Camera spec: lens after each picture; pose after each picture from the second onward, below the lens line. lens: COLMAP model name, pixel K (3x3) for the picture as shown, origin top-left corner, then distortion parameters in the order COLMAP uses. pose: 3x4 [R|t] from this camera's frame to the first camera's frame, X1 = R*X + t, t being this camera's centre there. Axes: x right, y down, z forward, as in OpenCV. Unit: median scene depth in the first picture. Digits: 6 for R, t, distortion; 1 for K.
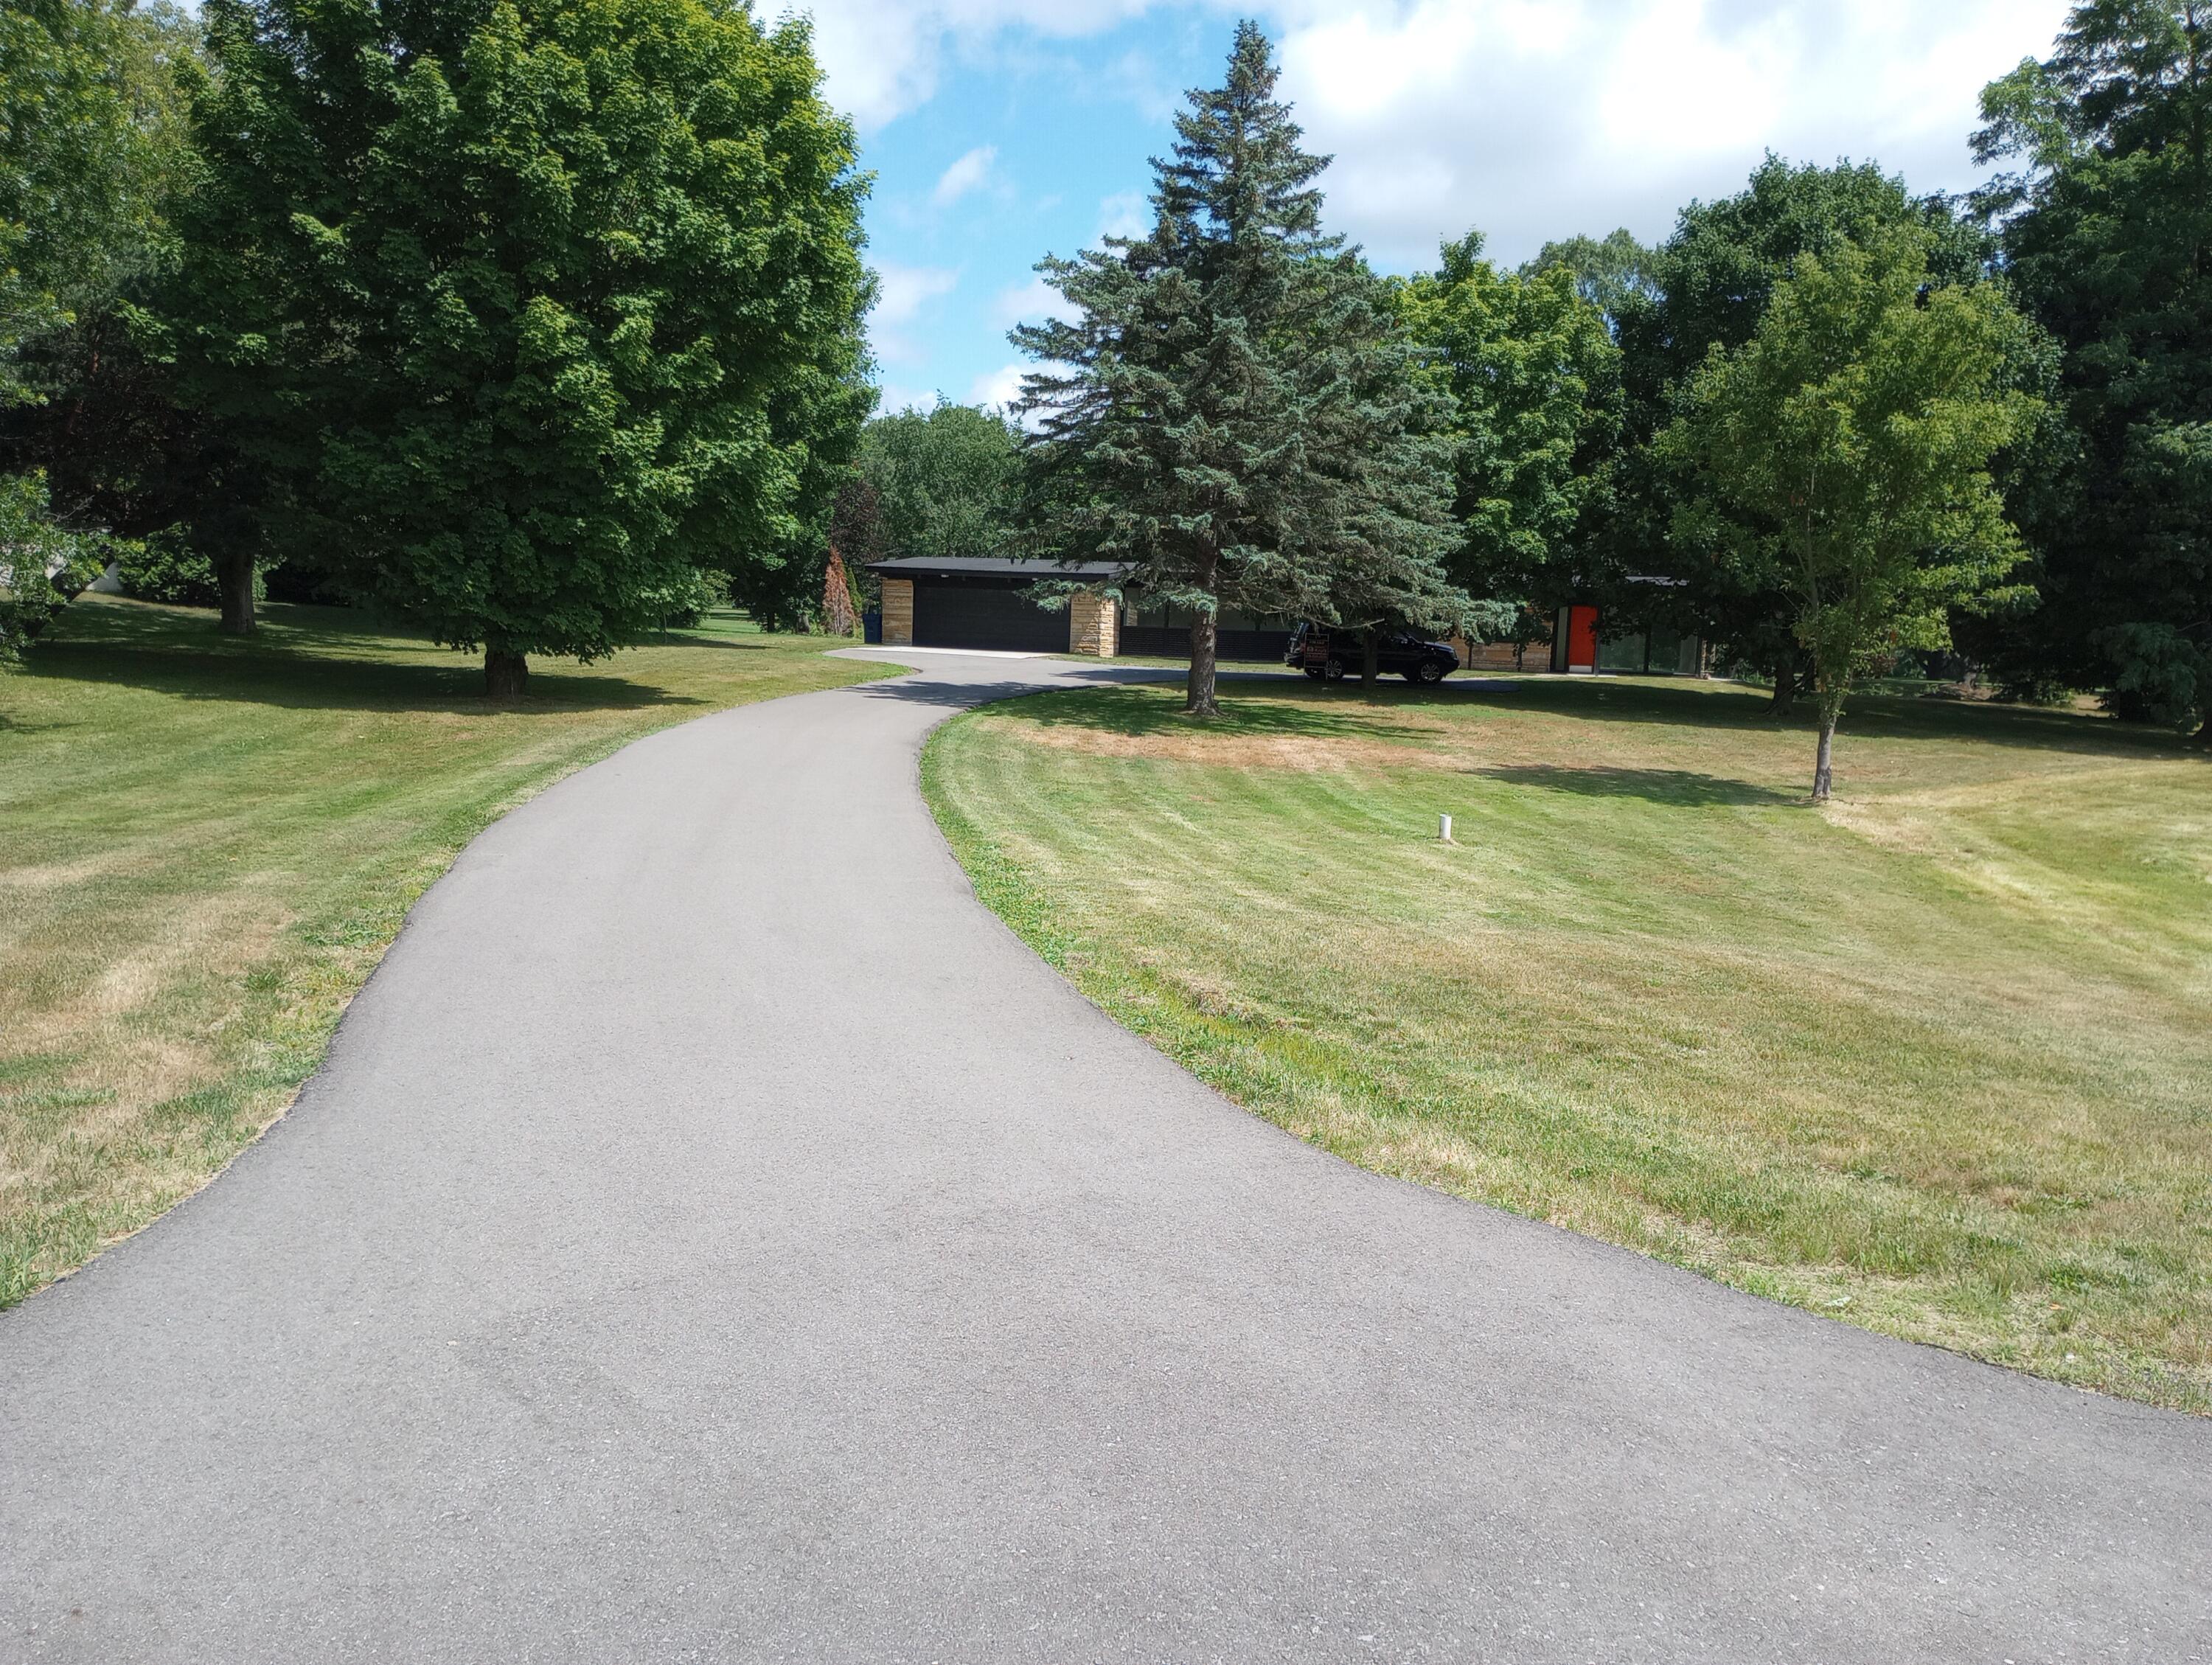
lens RADIAL K [[1772.9, 0, 1108.3], [0, 1772.9, 867.2], [0, 0, 1]] dist [0.003829, 0.043777]
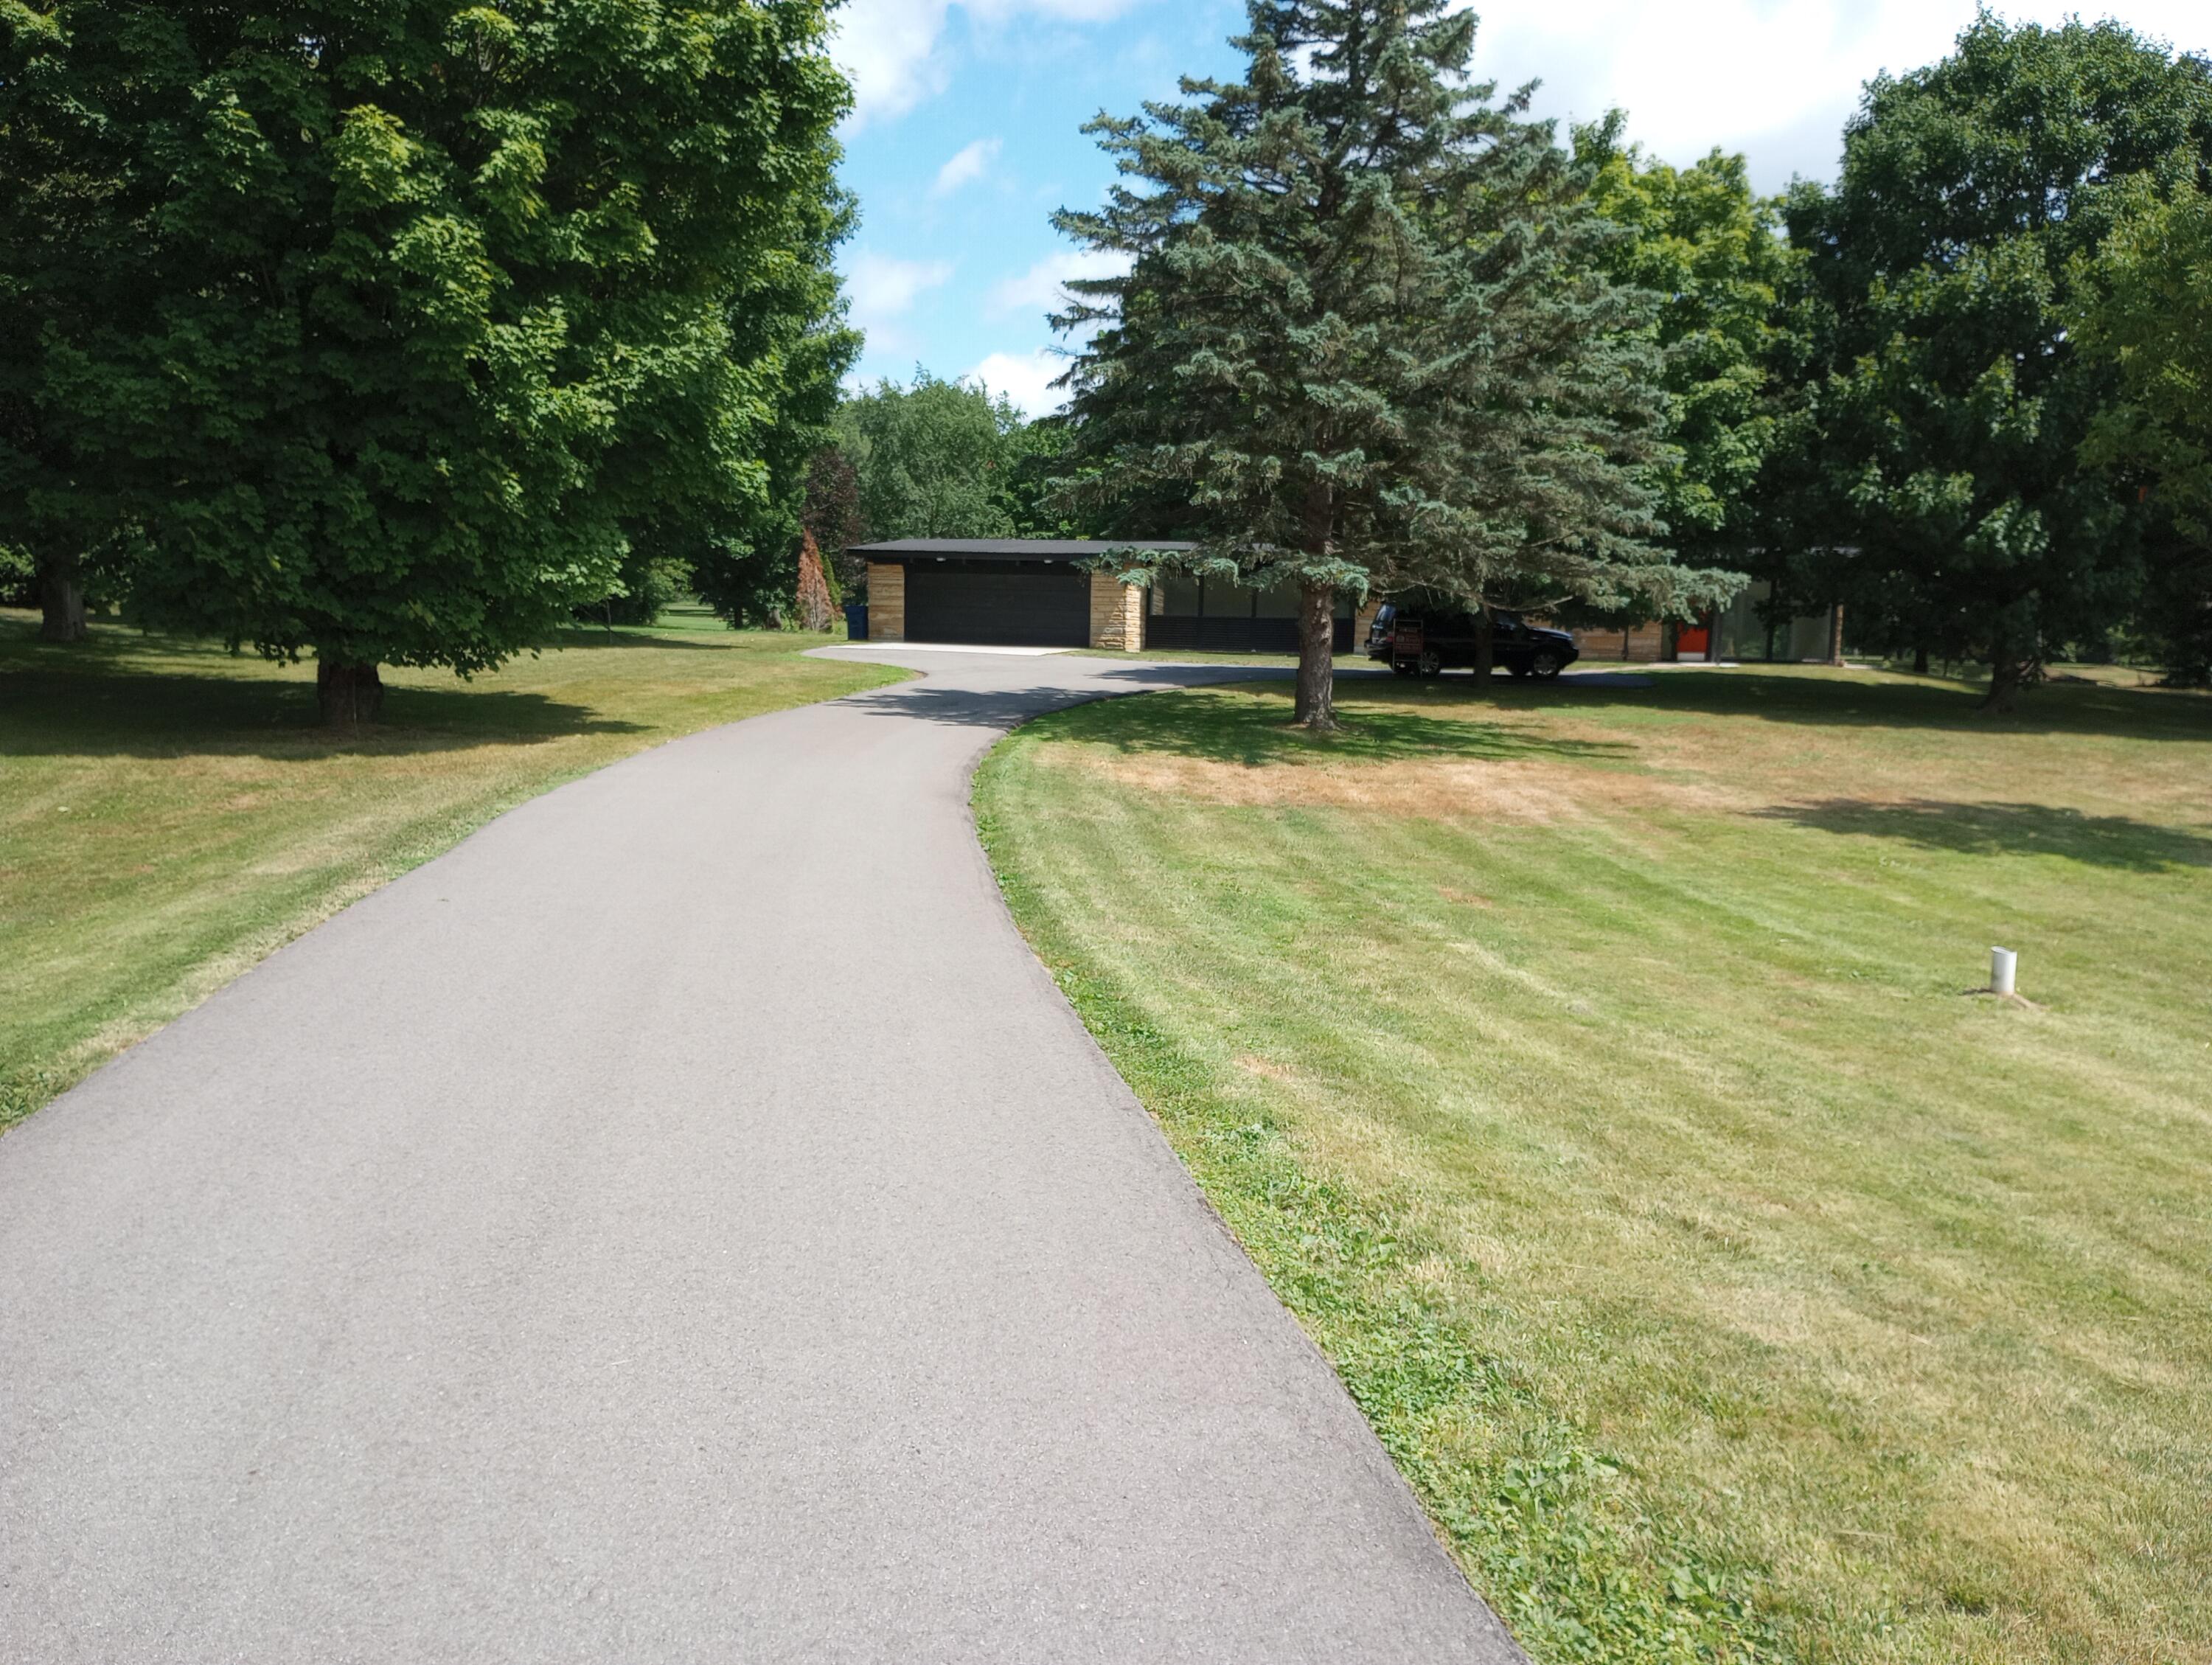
lens RADIAL K [[1779.6, 0, 1105.4], [0, 1779.6, 871.9], [0, 0, 1]] dist [0.043029, -0.066486]
pose [[0.999773, -0.017755, 0.011763, -0.044251], [0.017678, 0.999821, 0.006688, -0.031458], [-0.011880, -0.006479, 0.999908, 0.240830]]
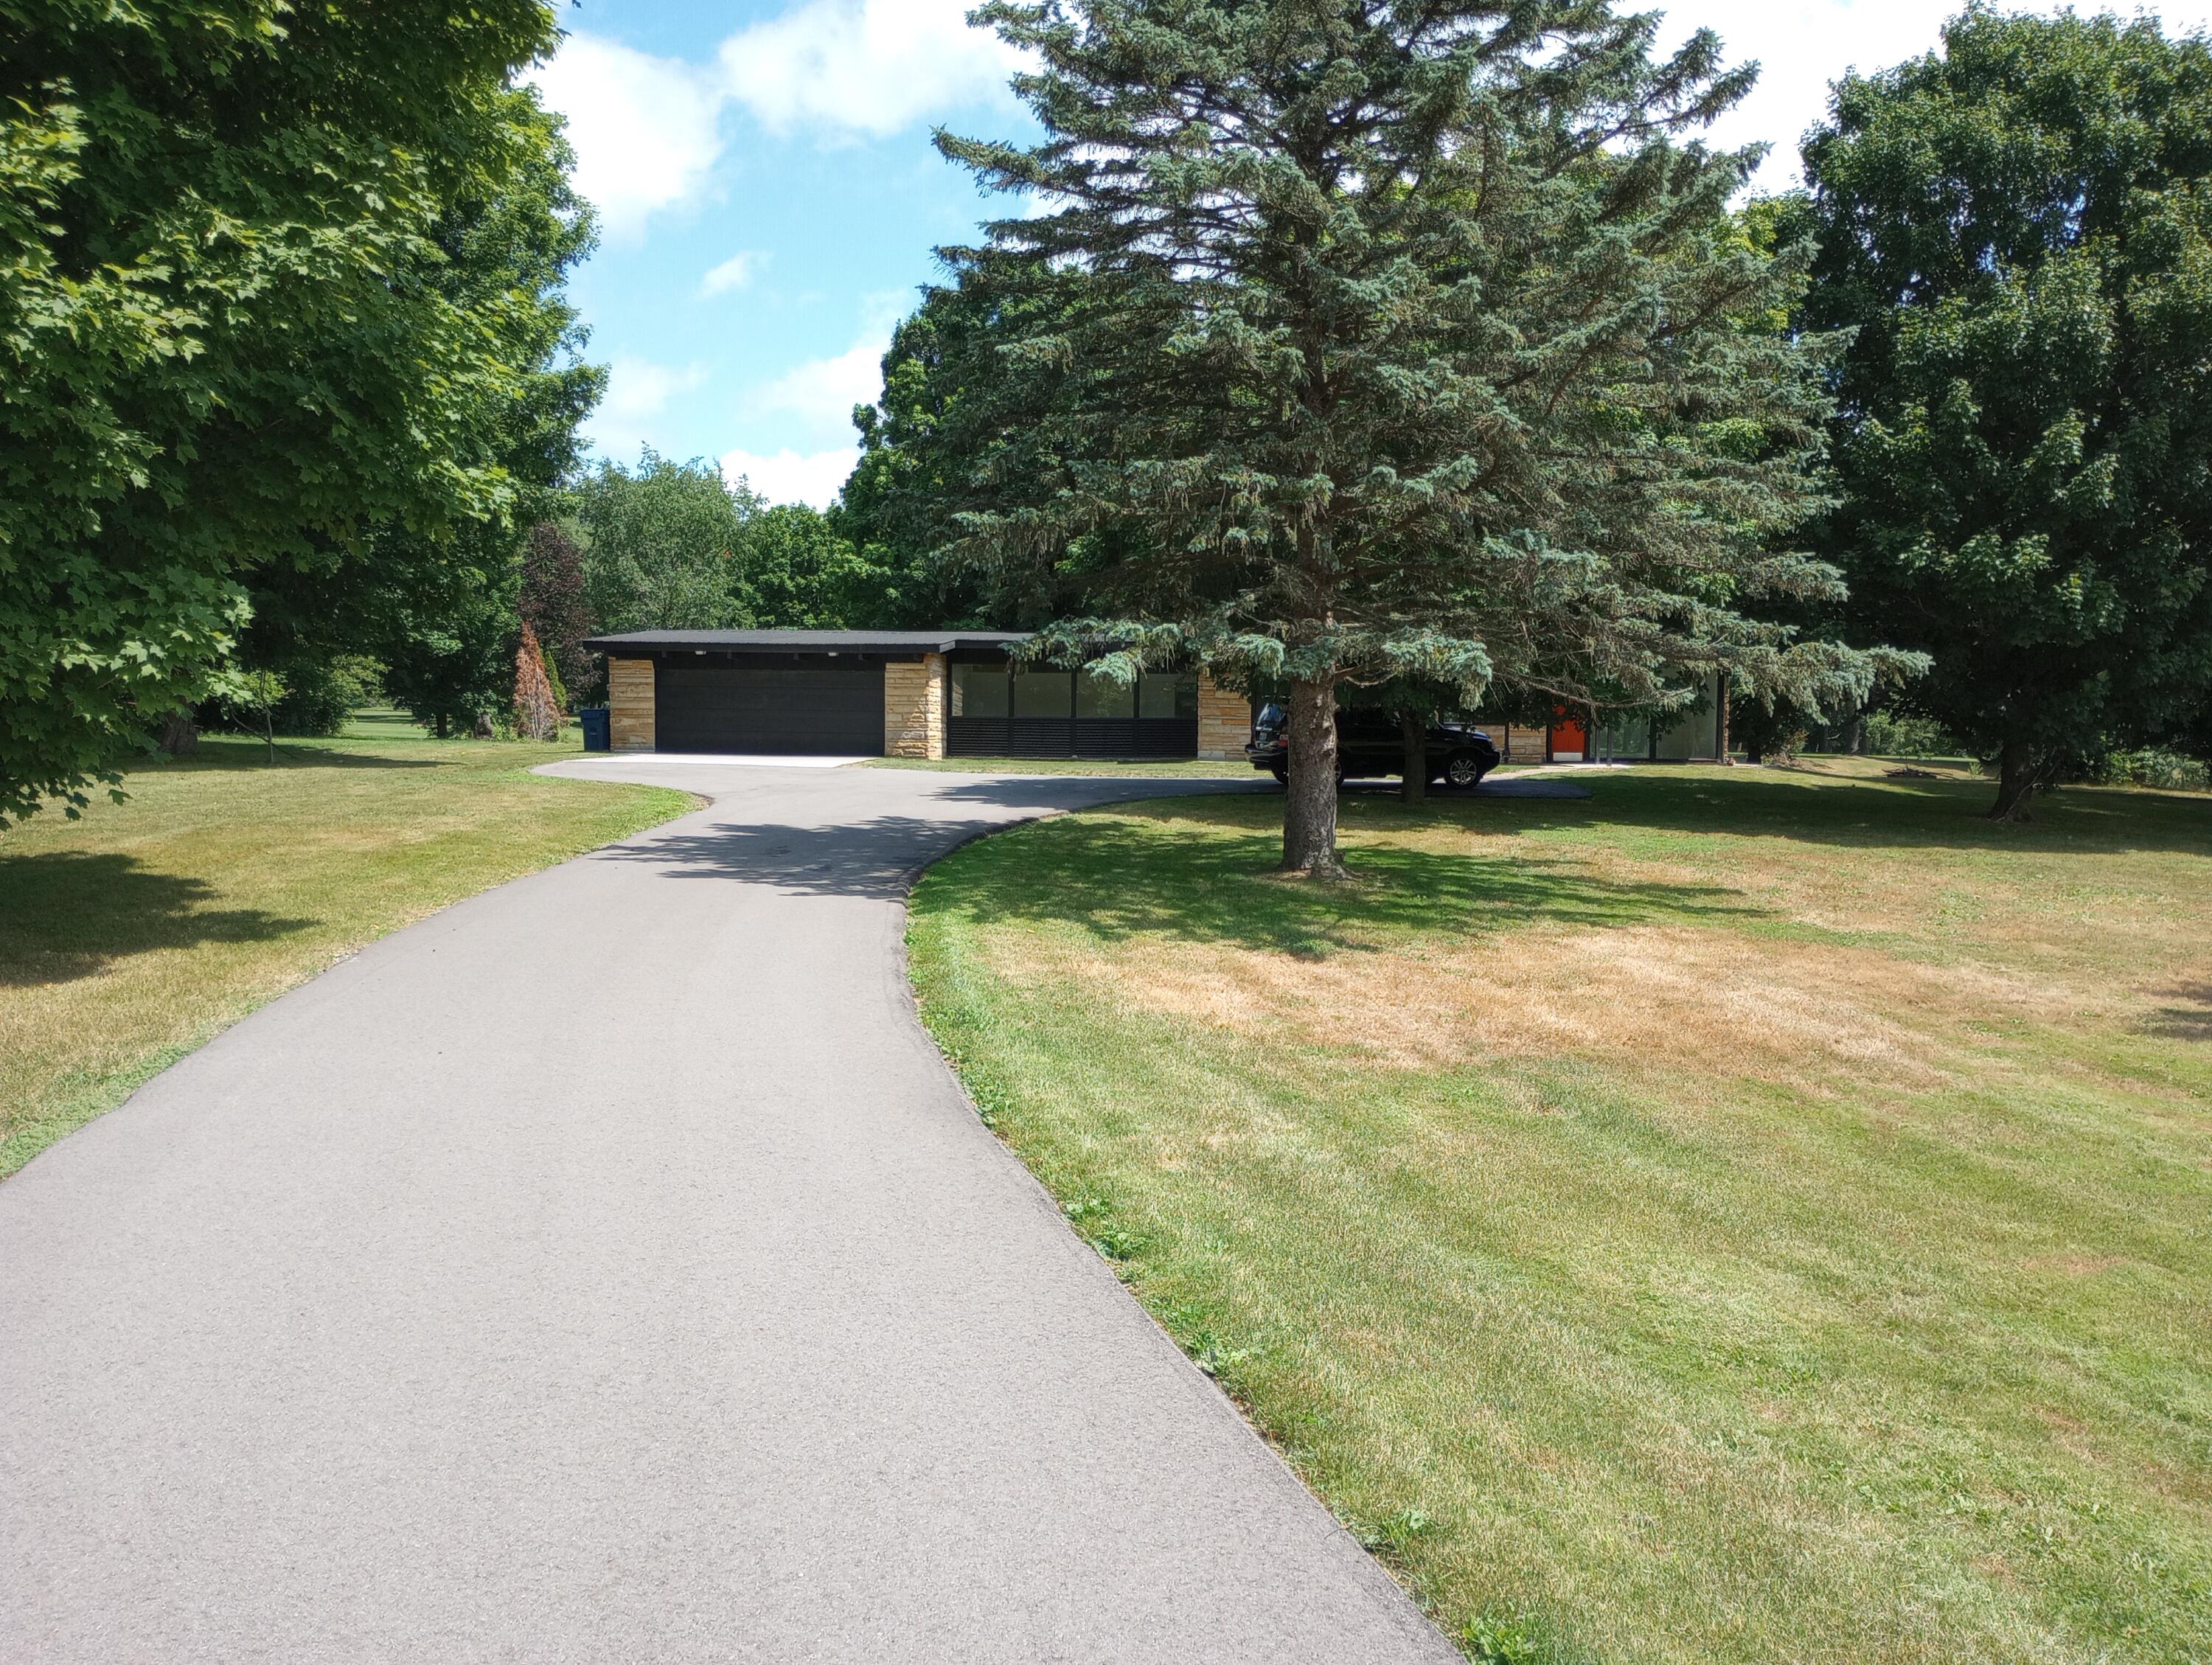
lens RADIAL K [[1772.9, 0, 1108.3], [0, 1772.9, 867.2], [0, 0, 1]] dist [0.003829, 0.043777]
pose [[0.984655, -0.042040, 0.169375, -0.094476], [0.050264, 0.997741, -0.044562, -0.067371], [-0.167119, 0.052392, 0.984544, 0.480347]]
